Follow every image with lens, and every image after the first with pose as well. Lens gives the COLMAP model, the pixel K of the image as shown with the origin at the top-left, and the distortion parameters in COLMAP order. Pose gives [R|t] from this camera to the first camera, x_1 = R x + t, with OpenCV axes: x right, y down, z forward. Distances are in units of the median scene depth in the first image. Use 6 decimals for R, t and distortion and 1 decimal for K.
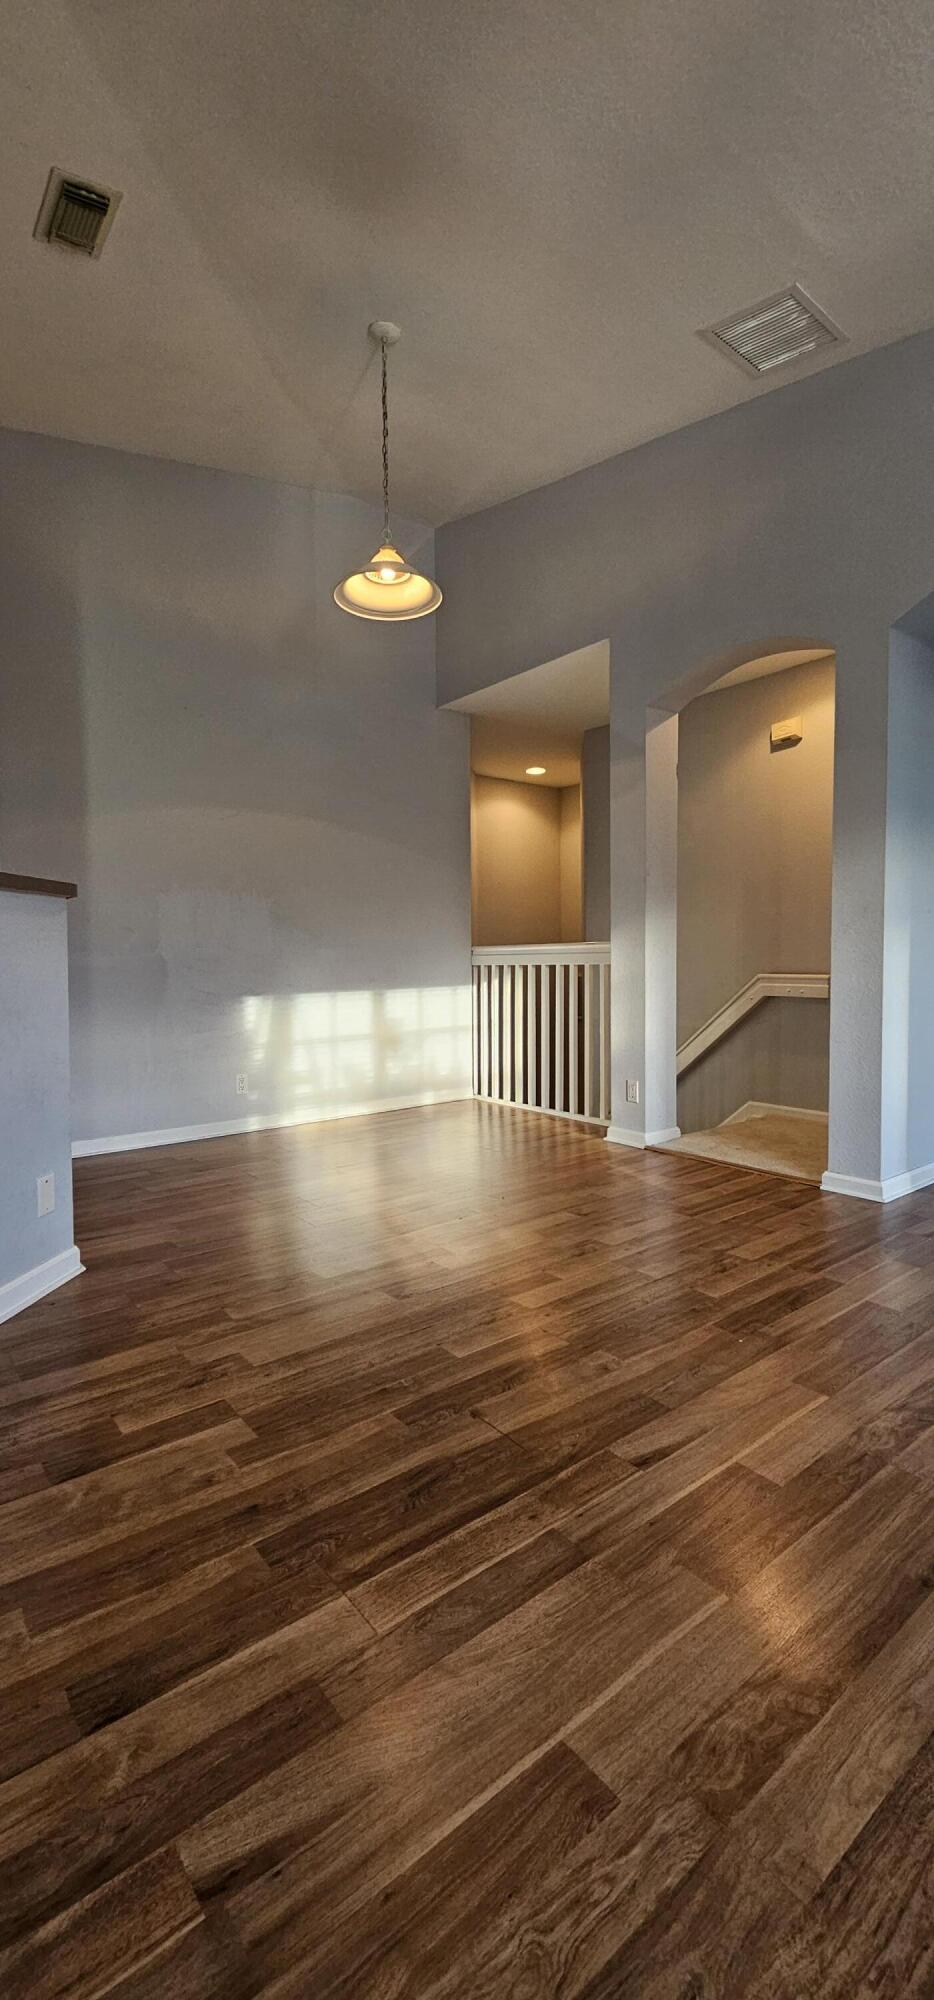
lens RADIAL K [[820.6, 0, 480.2], [0, 820.6, 1003.8], [0, 0, 1]] dist [-0.009015, 0.000220]
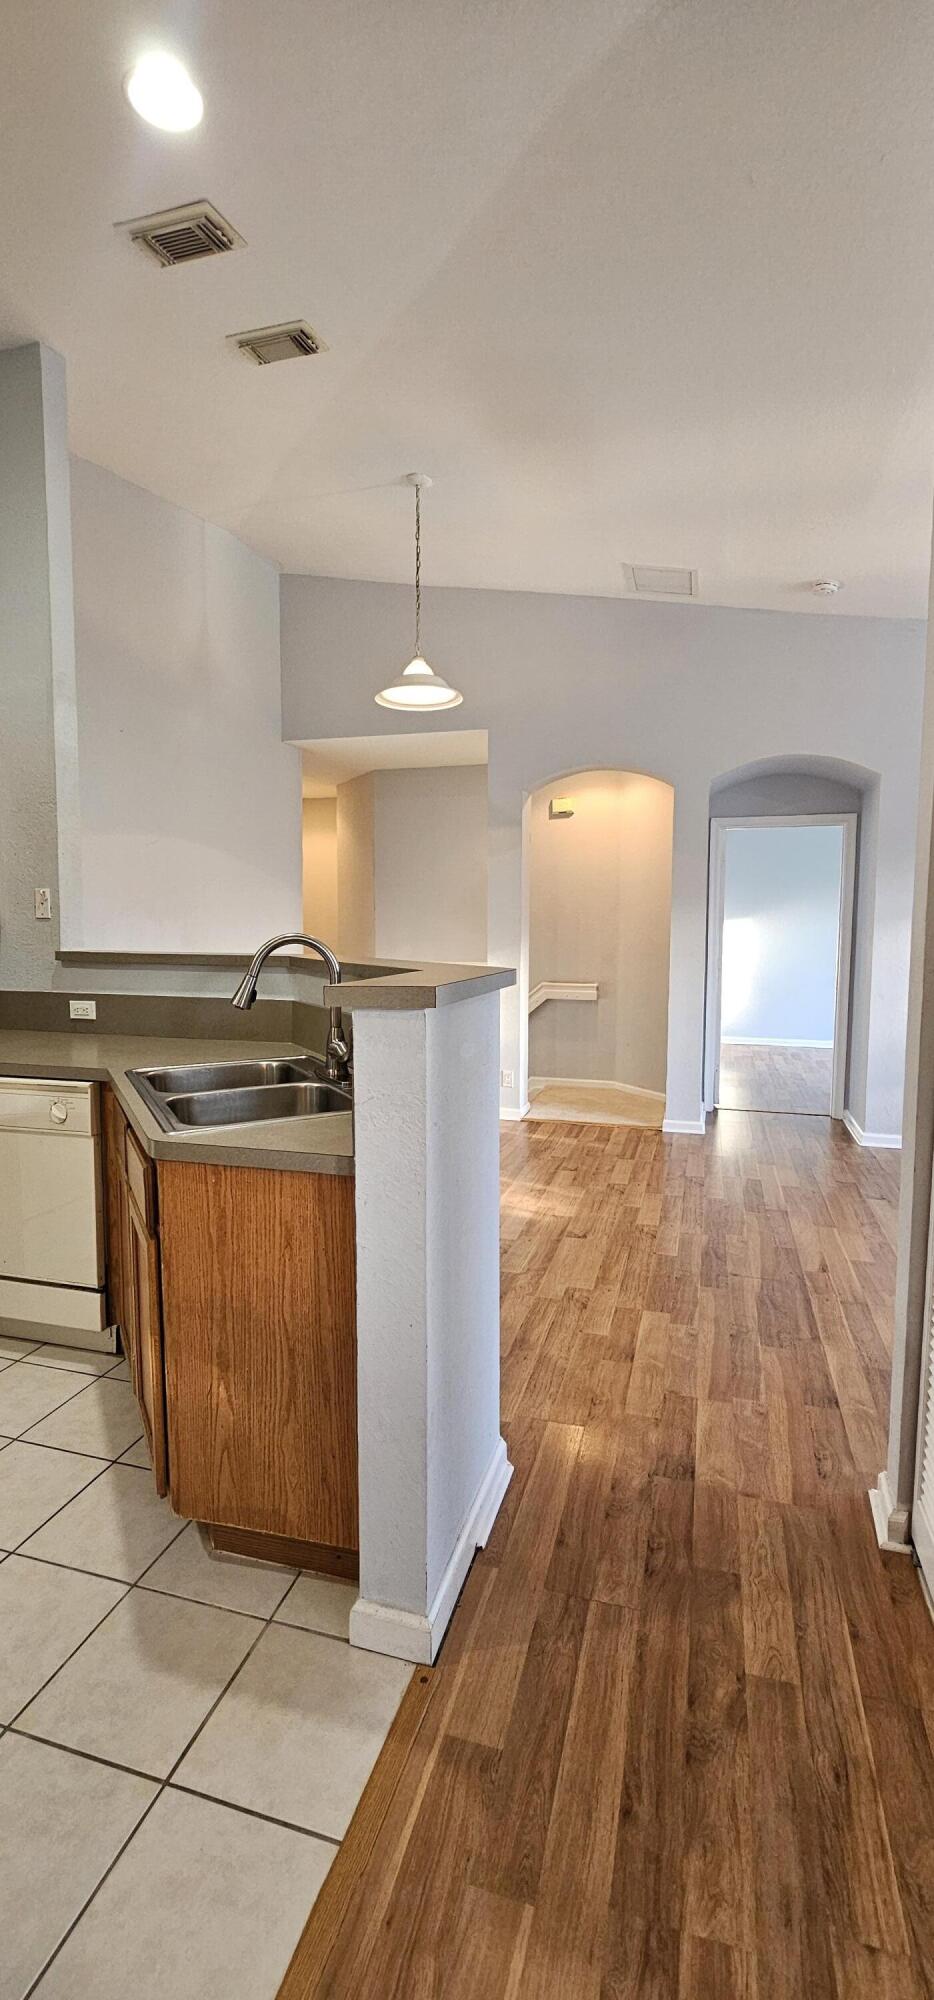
lens RADIAL K [[820.6, 0, 490.7], [0, 820.6, 986.2], [0, 0, 1]] dist [-0.009015, 0.000220]
pose [[0.812541, -0.026141, 0.582318, -0.904689], [0.016723, 0.999628, 0.021541, -0.106175], [-0.582664, -0.007765, 0.812676, -0.080150]]
